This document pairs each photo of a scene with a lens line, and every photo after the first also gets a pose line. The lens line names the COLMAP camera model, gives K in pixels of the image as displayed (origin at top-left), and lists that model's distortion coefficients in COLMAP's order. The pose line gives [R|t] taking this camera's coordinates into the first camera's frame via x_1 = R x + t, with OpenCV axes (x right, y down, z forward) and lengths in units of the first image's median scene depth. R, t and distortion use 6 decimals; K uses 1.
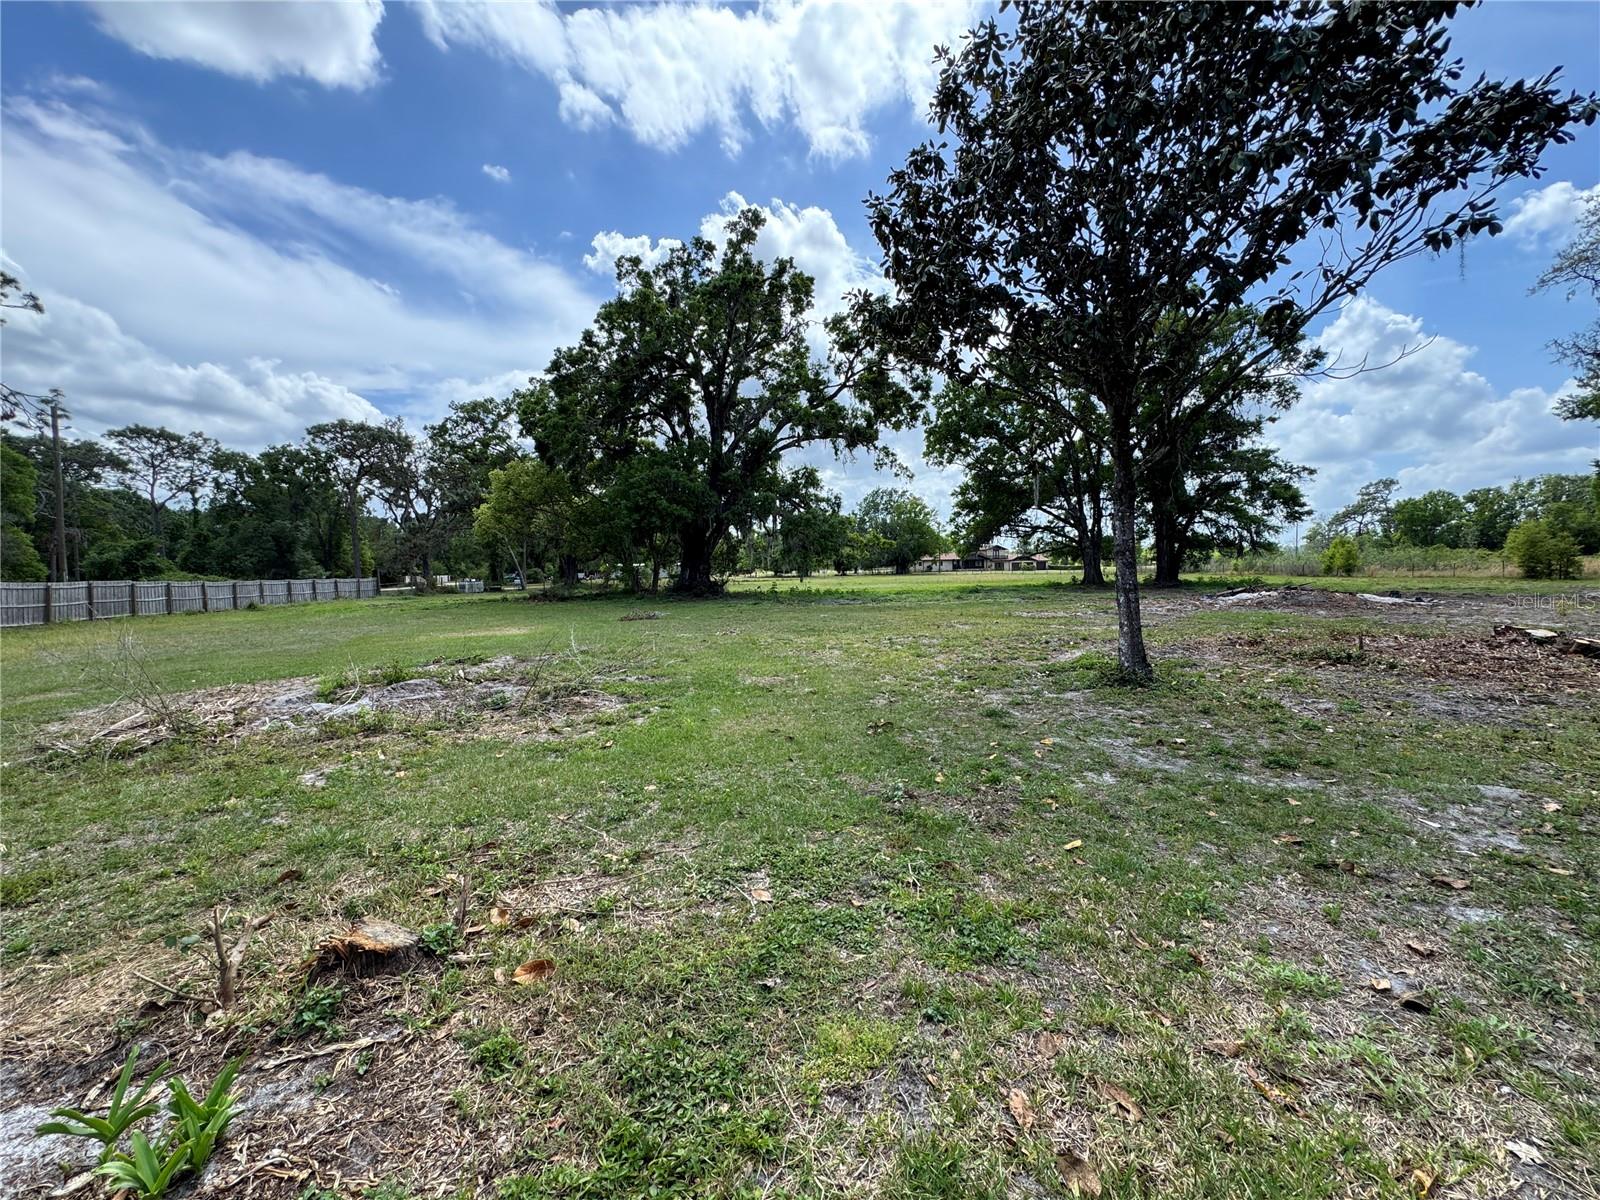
lens RADIAL K [[641.1, 0, 790.7], [0, 641.1, 562.4], [0, 0, 1]] dist [0.002346, 0.000121]
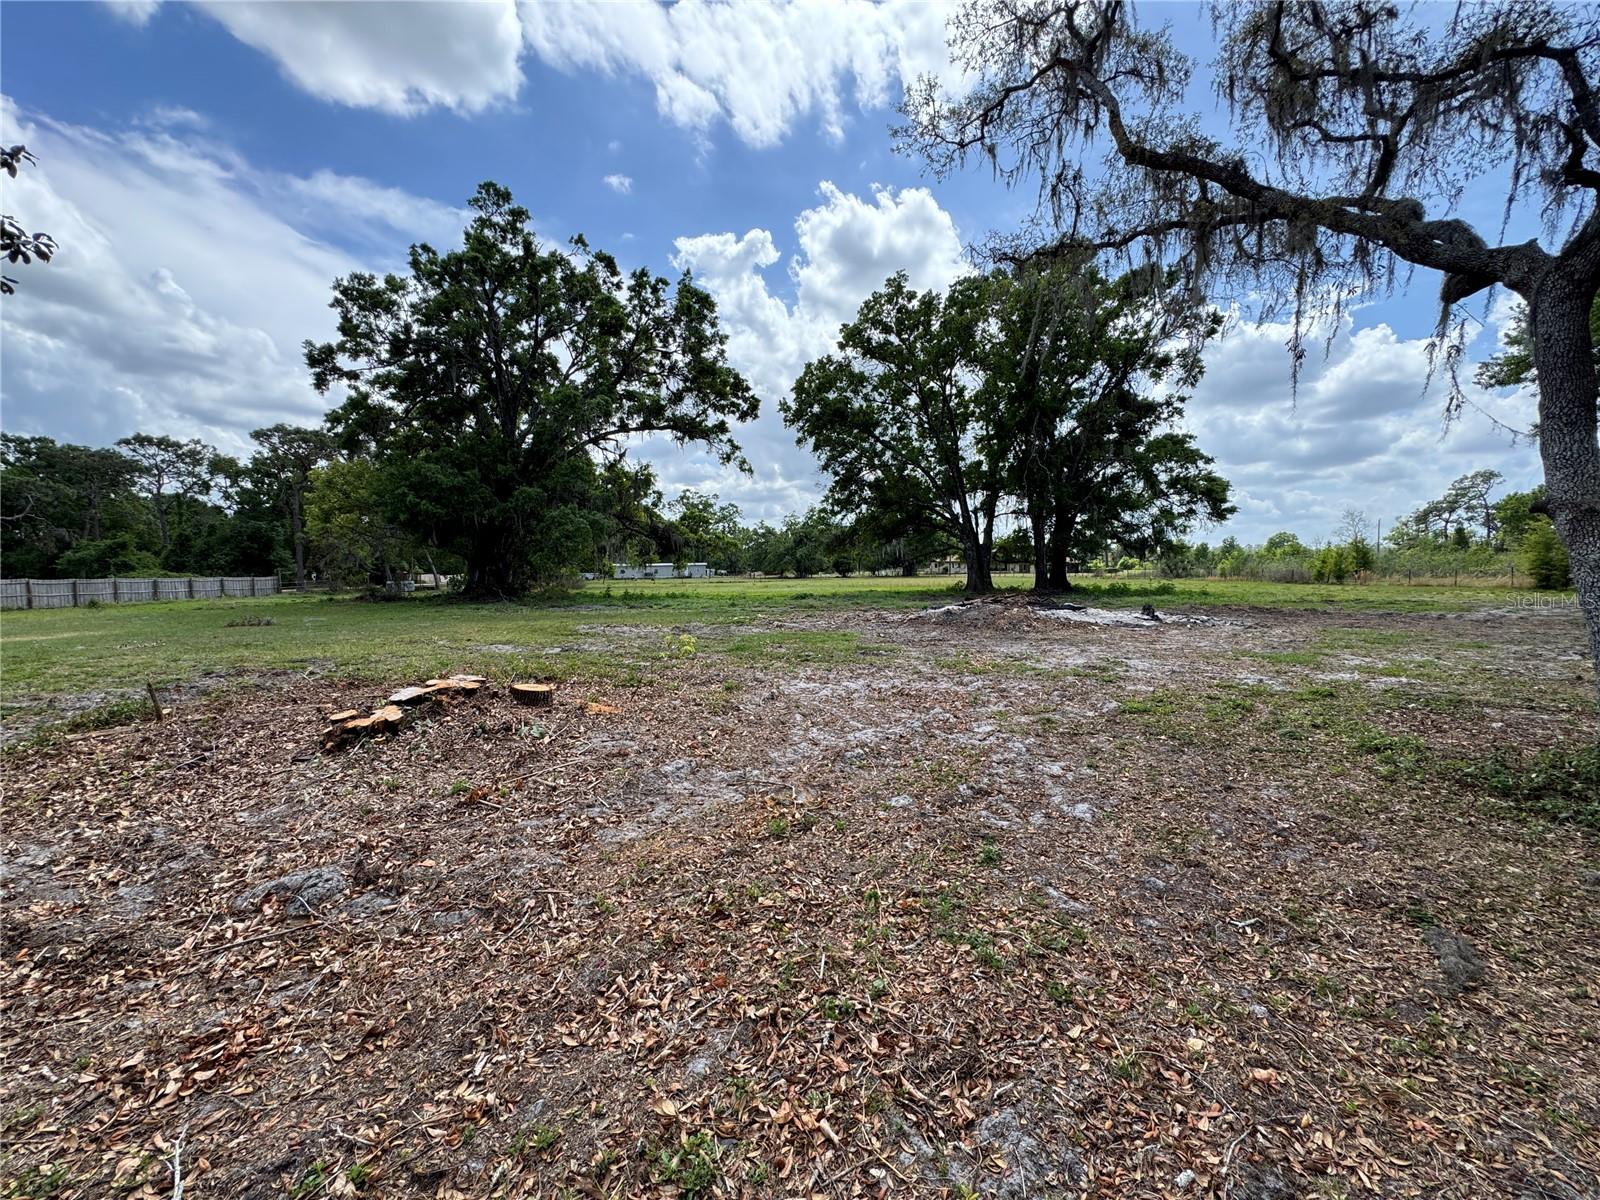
lens RADIAL K [[641.1, 0, 808.6], [0, 641.1, 596.1], [0, 0, 1]] dist [0.002346, 0.000121]
pose [[0.992555, 0.011804, -0.121223, 0.219295], [-0.005597, 0.998662, 0.051416, -0.002135], [0.121668, -0.050355, 0.991293, 0.049859]]
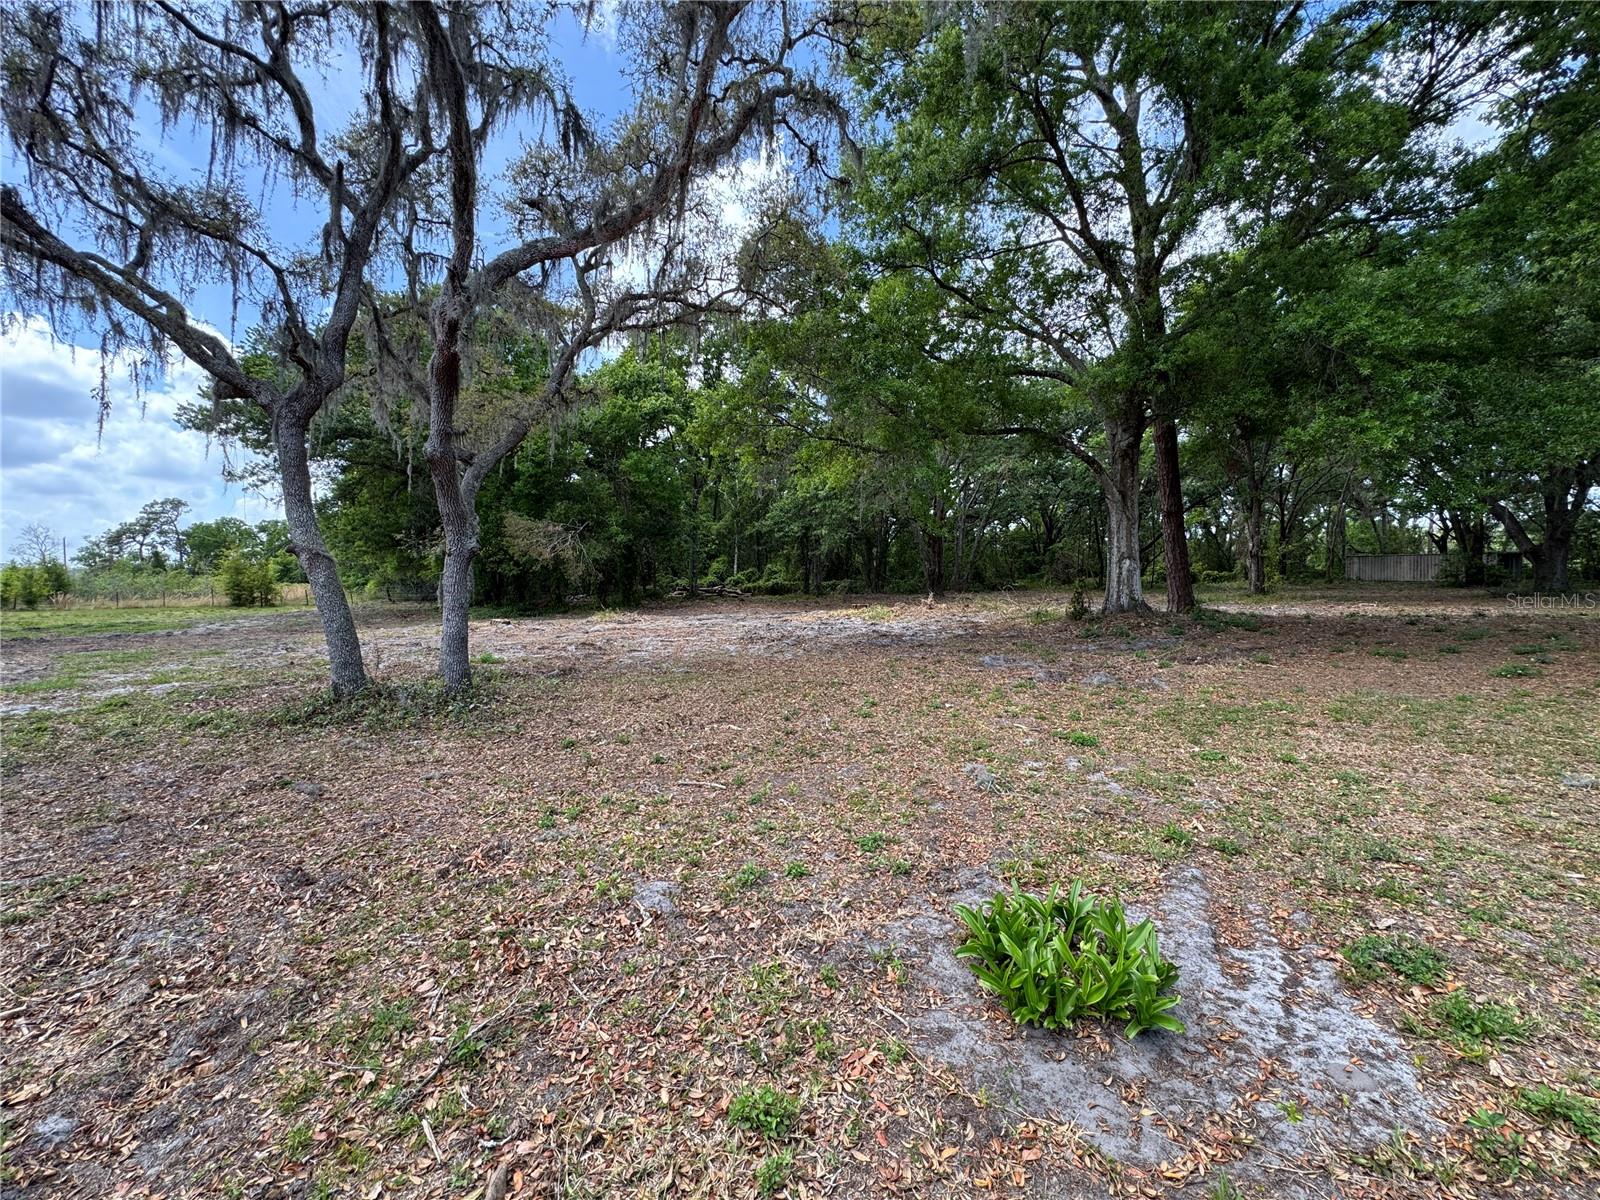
lens RADIAL K [[641.1, 0, 798.0], [0, 641.1, 592.2], [0, 0, 1]] dist [0.002346, 0.000121]
pose [[0.109779, -0.010435, 0.993901, 0.181371], [0.004761, 0.999939, 0.009972, -0.001885], [-0.993945, 0.003637, 0.109822, 0.024075]]
